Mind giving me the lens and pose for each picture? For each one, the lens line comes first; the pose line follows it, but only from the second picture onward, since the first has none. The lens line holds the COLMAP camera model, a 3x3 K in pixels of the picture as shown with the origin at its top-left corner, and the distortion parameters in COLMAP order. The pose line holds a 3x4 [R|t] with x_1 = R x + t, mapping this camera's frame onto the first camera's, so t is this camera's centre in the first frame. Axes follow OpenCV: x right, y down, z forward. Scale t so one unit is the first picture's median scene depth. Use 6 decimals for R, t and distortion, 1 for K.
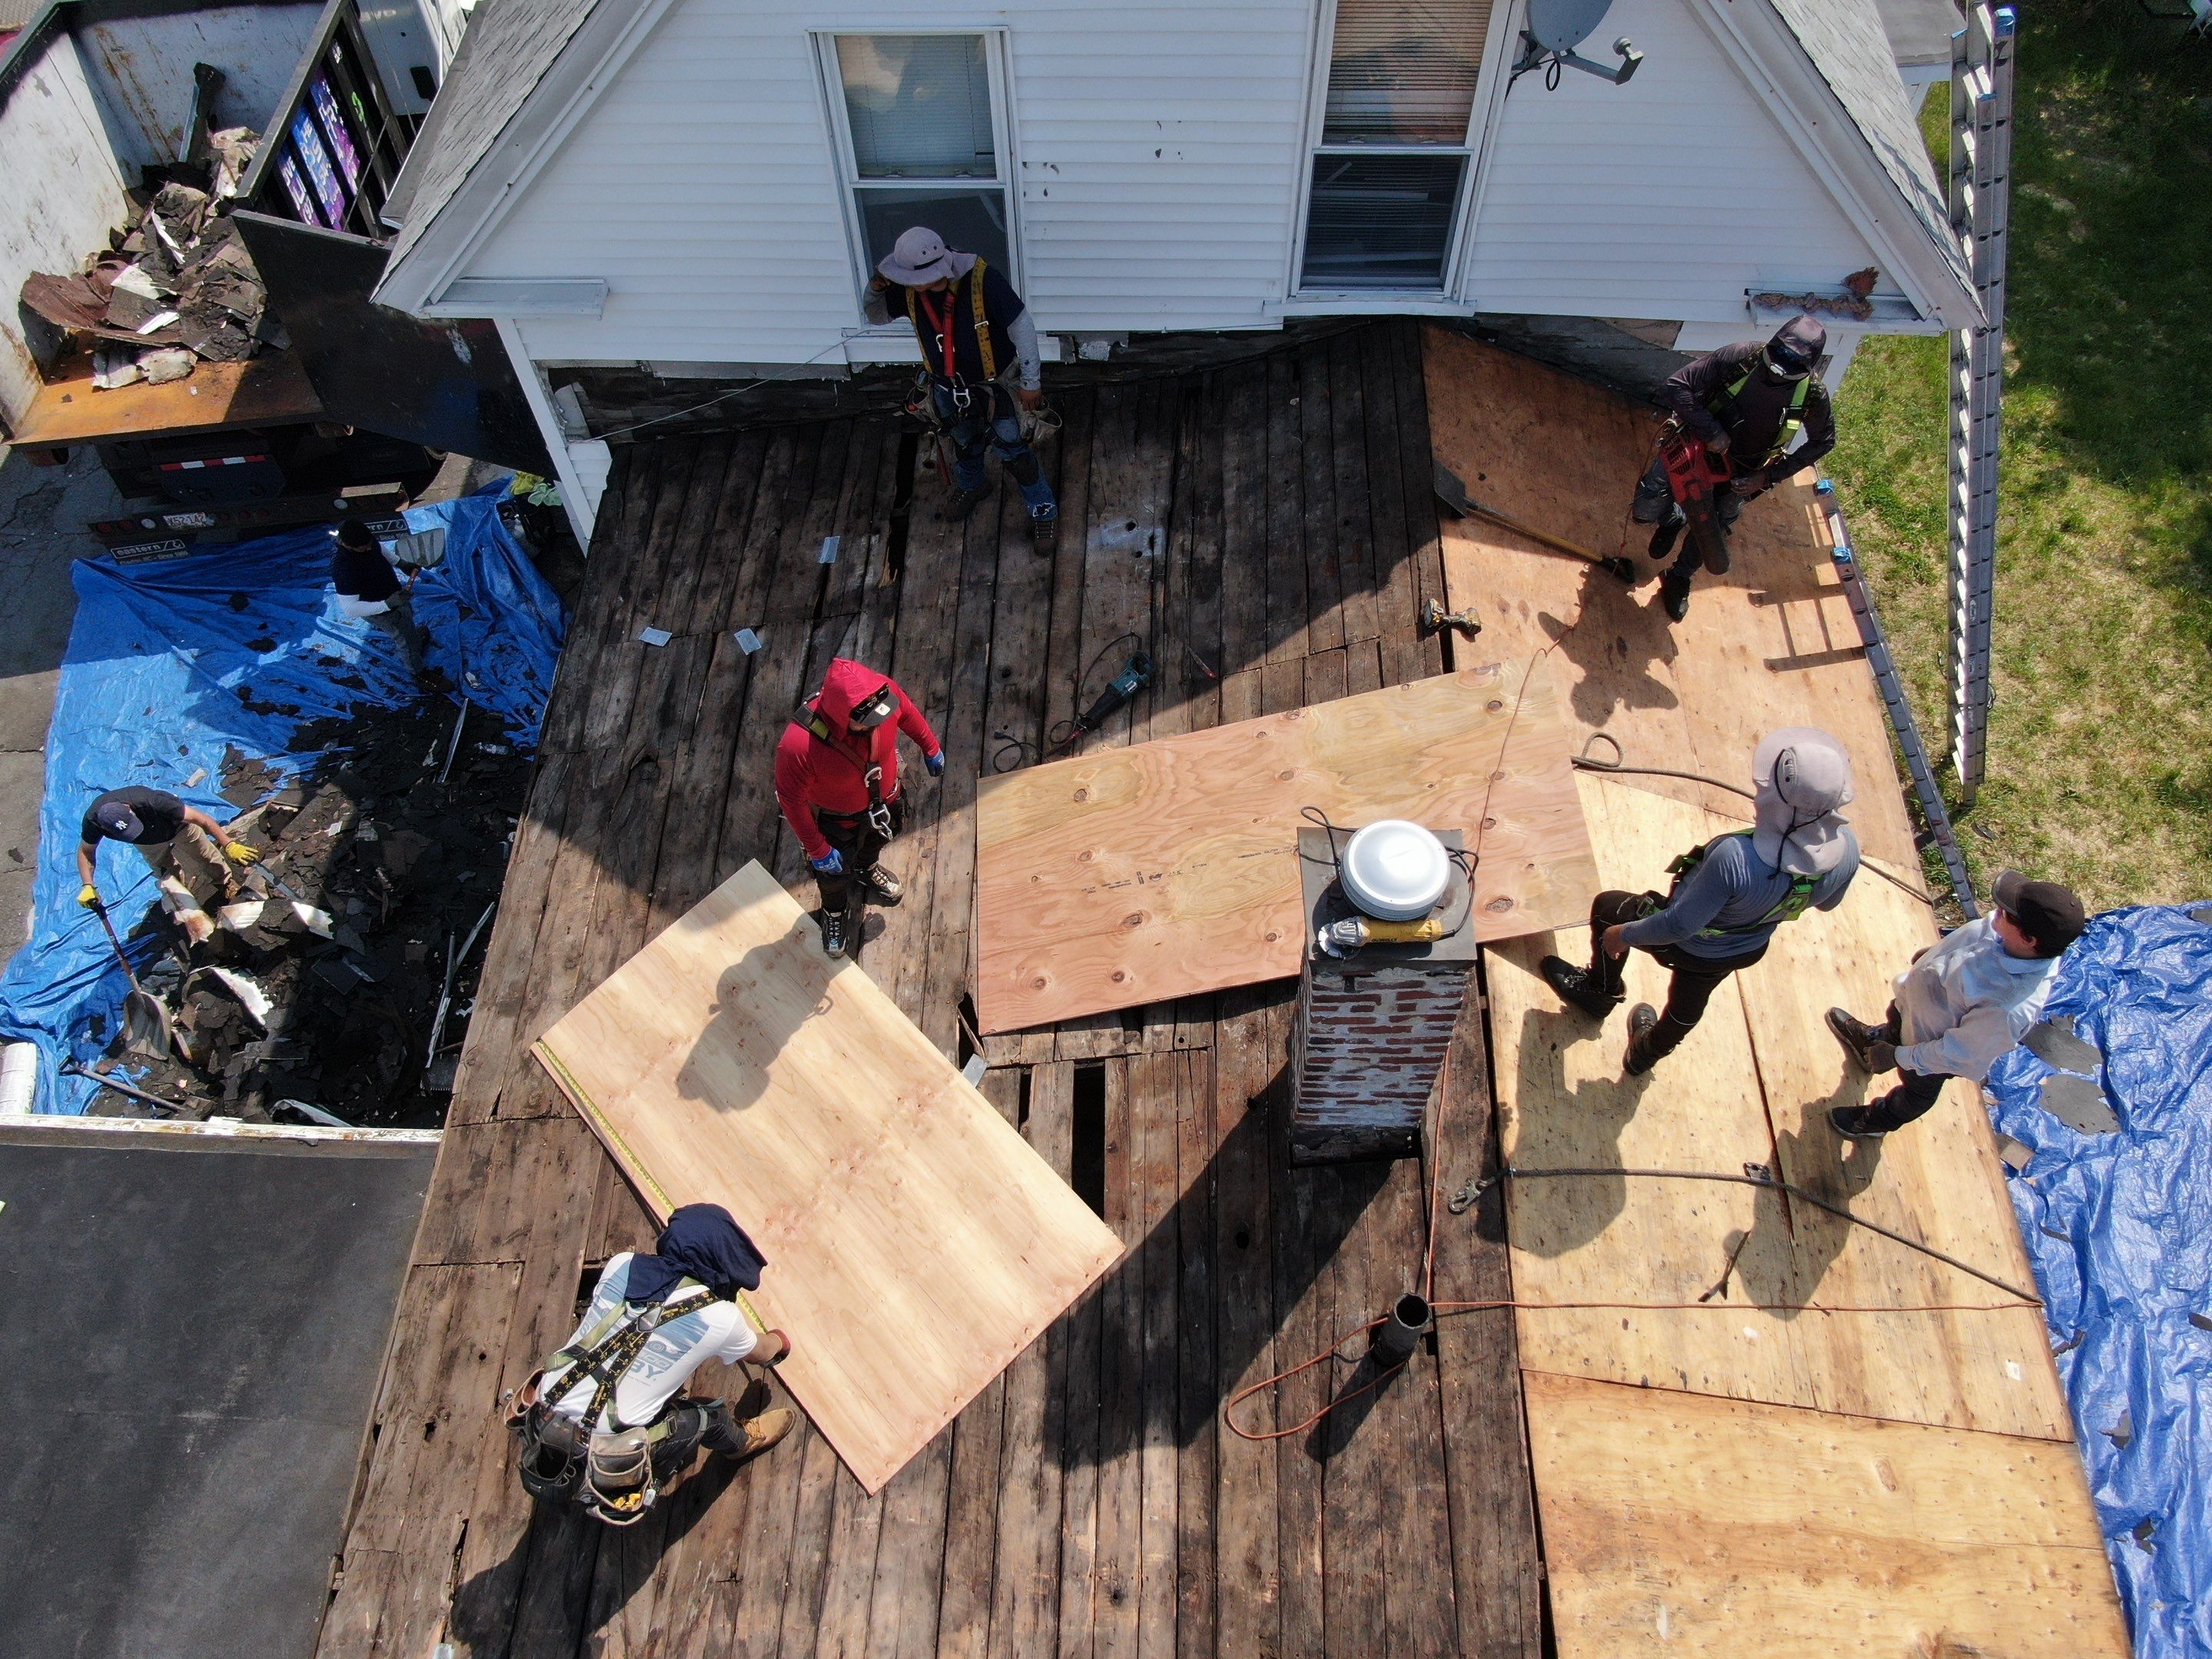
lens RADIAL K [[1600.1, 0, 1106.3], [0, 1600.1, 828.7], [0, 0, 1]] dist [-0.015585, 0.005131]
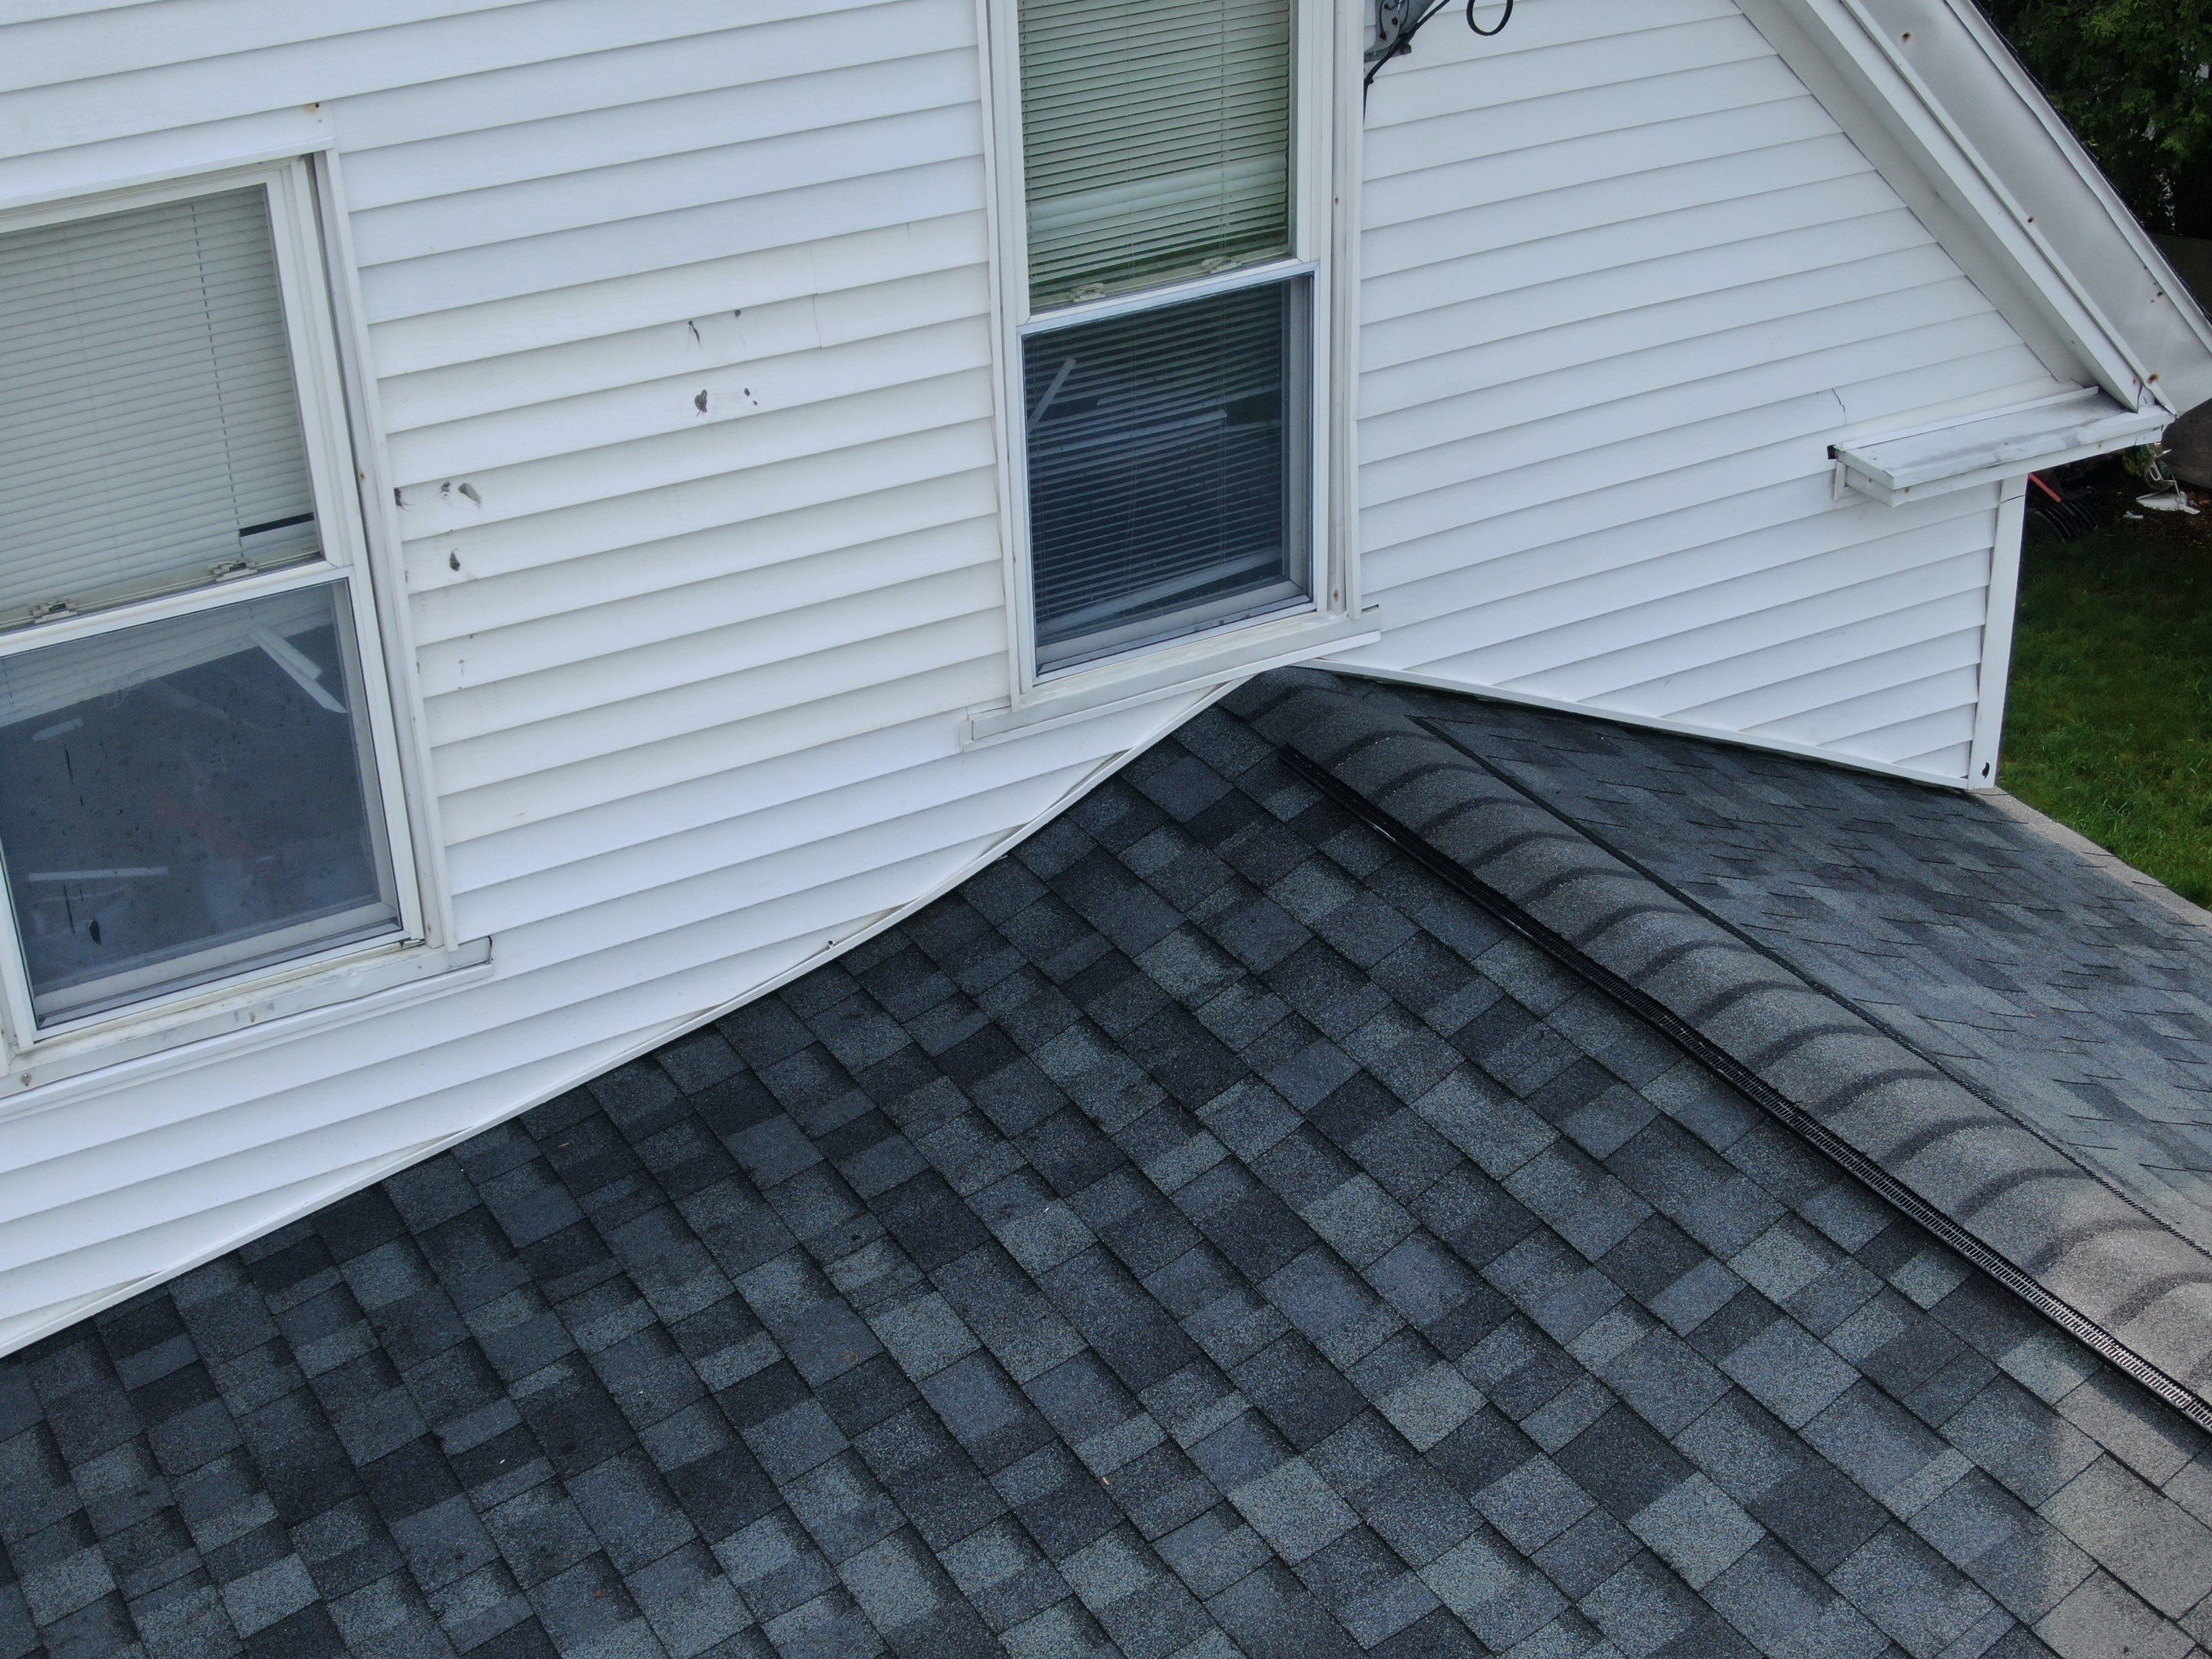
lens RADIAL K [[3048.6, 0, 1107.7], [0, 3048.6, 841.0], [0, 0, 1]] dist [-0.009133, 0.000000]
pose [[0.857224, -0.256218, 0.446677, -0.264681], [0.447349, 0.800156, -0.399536, 0.039498], [-0.255043, 0.542312, 0.800531, 0.392268]]
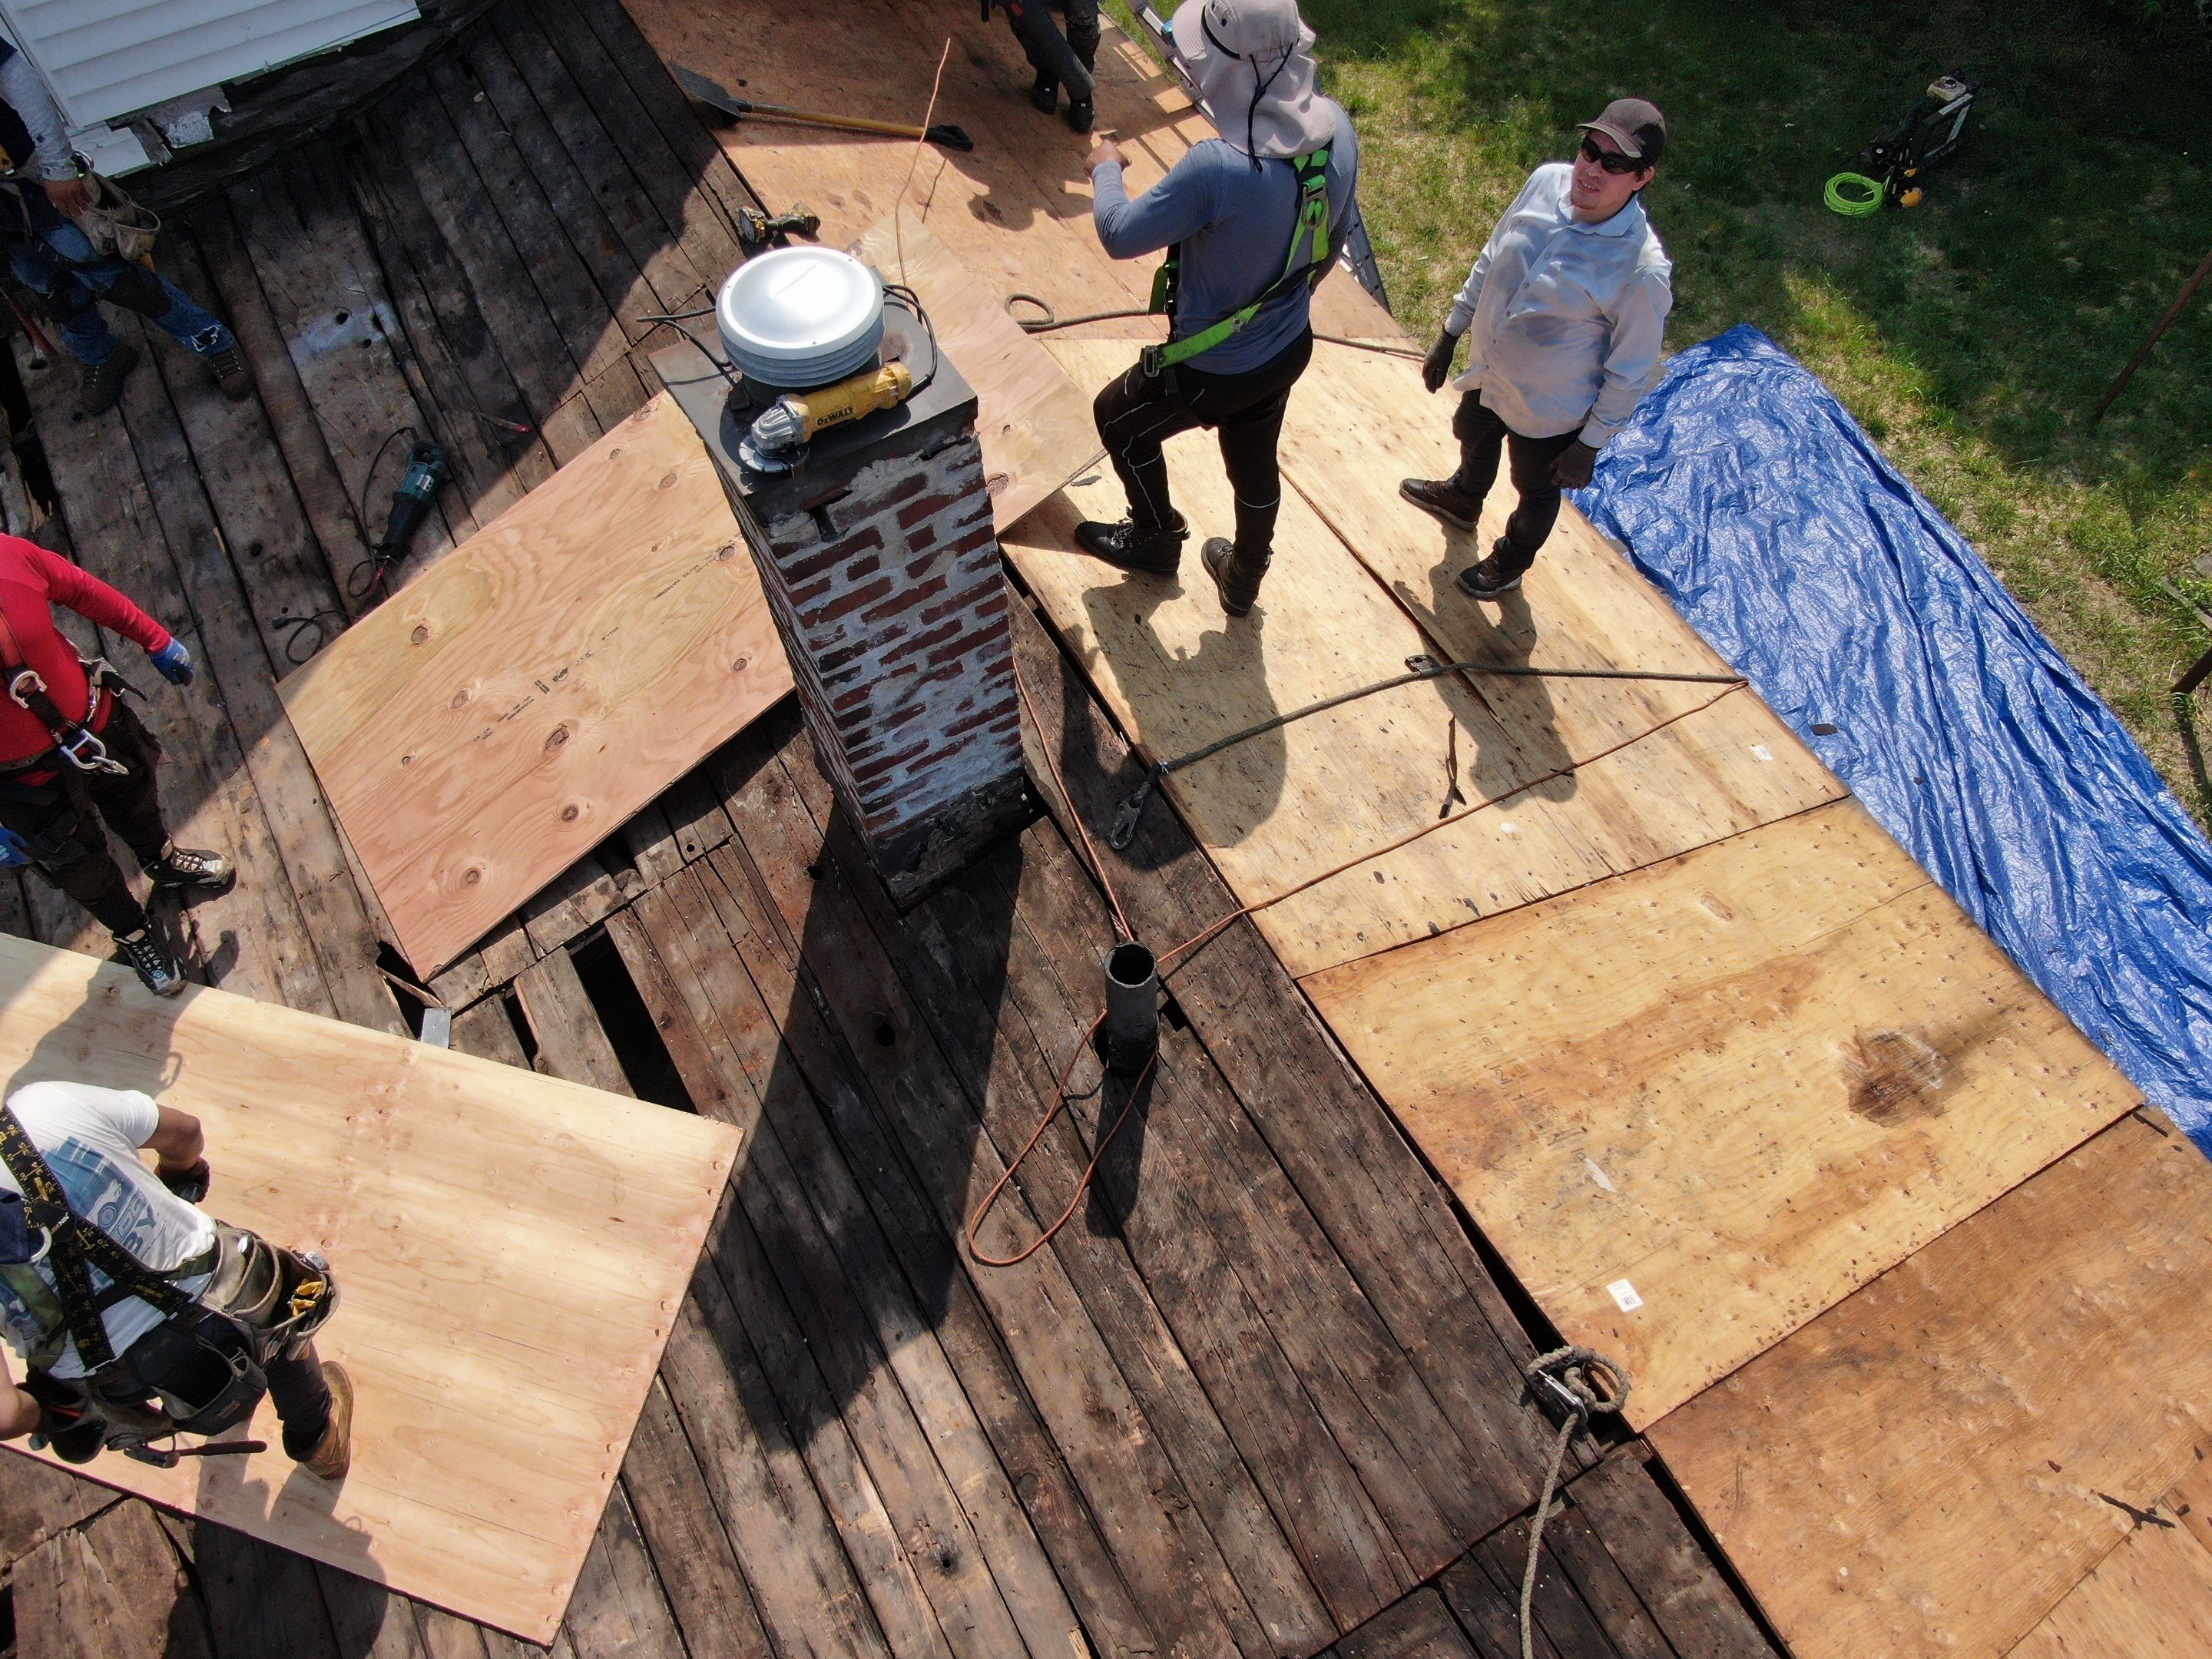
lens RADIAL K [[1600.1, 0, 1100.6], [0, 1600.1, 828.1], [0, 0, 1]] dist [-0.015585, 0.005131]
pose [[0.855057, -0.441529, 0.271901, 0.011886], [0.442341, 0.894712, 0.061843, 0.144002], [-0.270579, 0.067393, 0.960336, 0.237022]]
